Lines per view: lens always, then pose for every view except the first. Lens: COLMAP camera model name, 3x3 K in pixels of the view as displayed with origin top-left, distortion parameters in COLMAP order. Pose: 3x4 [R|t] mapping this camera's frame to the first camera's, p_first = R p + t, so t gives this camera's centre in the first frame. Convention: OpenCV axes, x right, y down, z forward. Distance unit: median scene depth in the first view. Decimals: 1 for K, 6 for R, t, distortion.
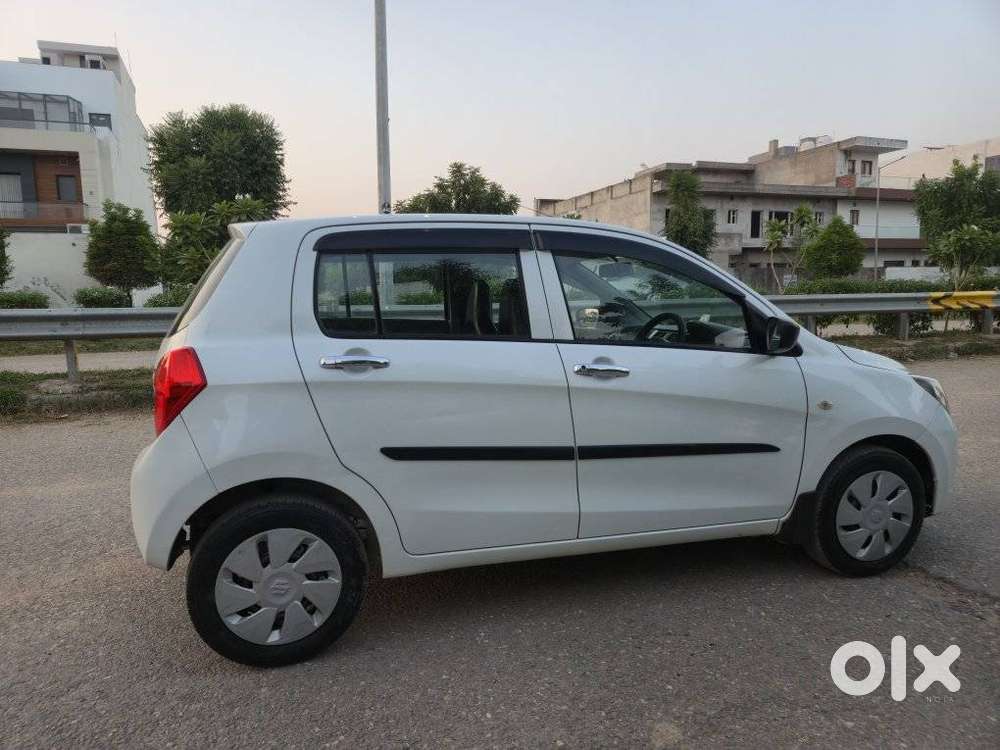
lens RADIAL K [[663.4, 0, 494.2], [0, 663.4, 390.3], [0, 0, 1]] dist [0.086547, -0.074053]
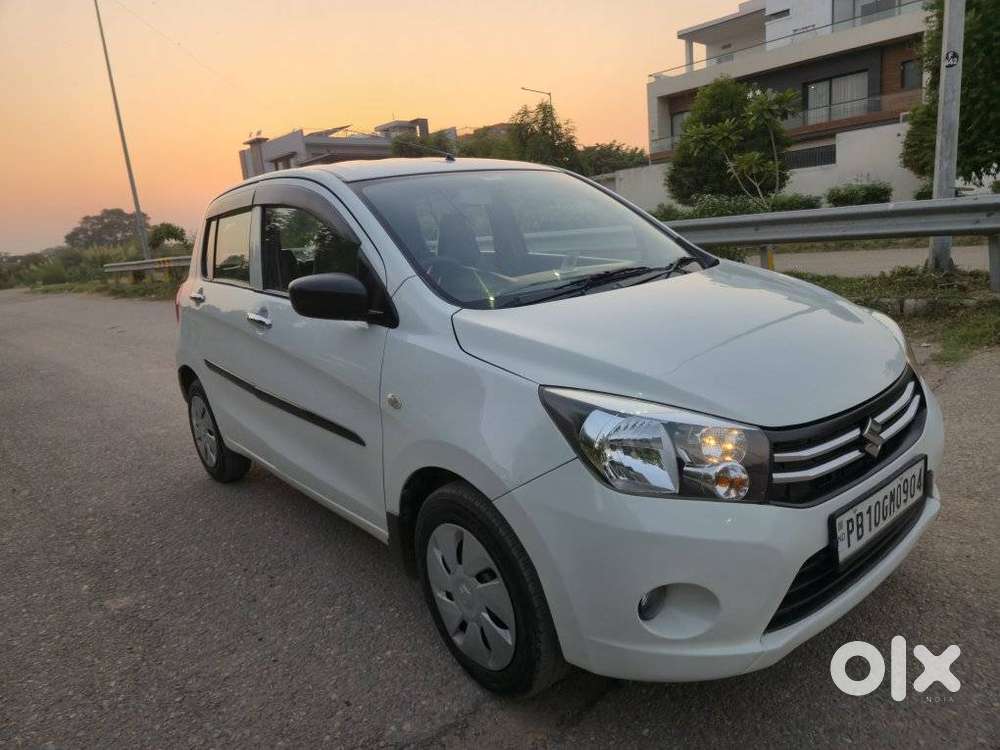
lens RADIAL K [[673.9, 0, 496.9], [0, 673.9, 376.6], [0, 0, 1]] dist [0.074265, -0.064815]
pose [[0.378797, 0.177329, -0.908332, 1.111648], [-0.050496, 0.983970, 0.171037, -0.125046], [0.924101, -0.018921, 0.381679, 0.789467]]
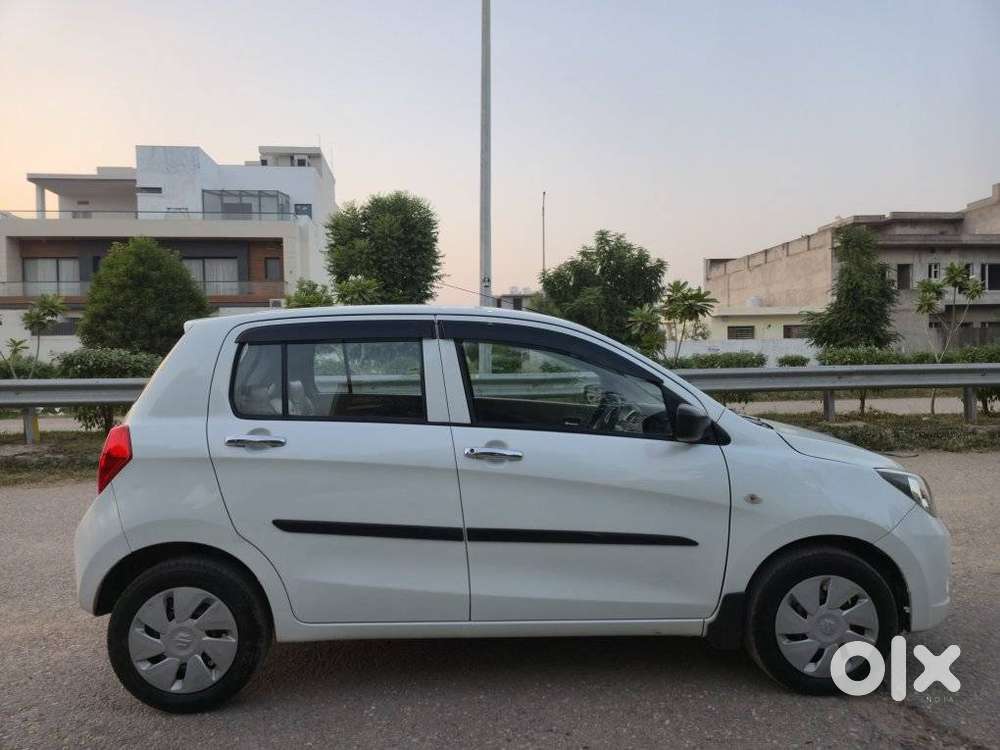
lens RADIAL K [[675.3, 0, 500.9], [0, 675.3, 391.1], [0, 0, 1]] dist [0.071608, -0.059950]
pose [[0.968500, 0.011132, -0.248764, 0.367491], [-0.033831, 0.995620, -0.087159, -0.030355], [0.246704, 0.092829, 0.964634, -0.009058]]
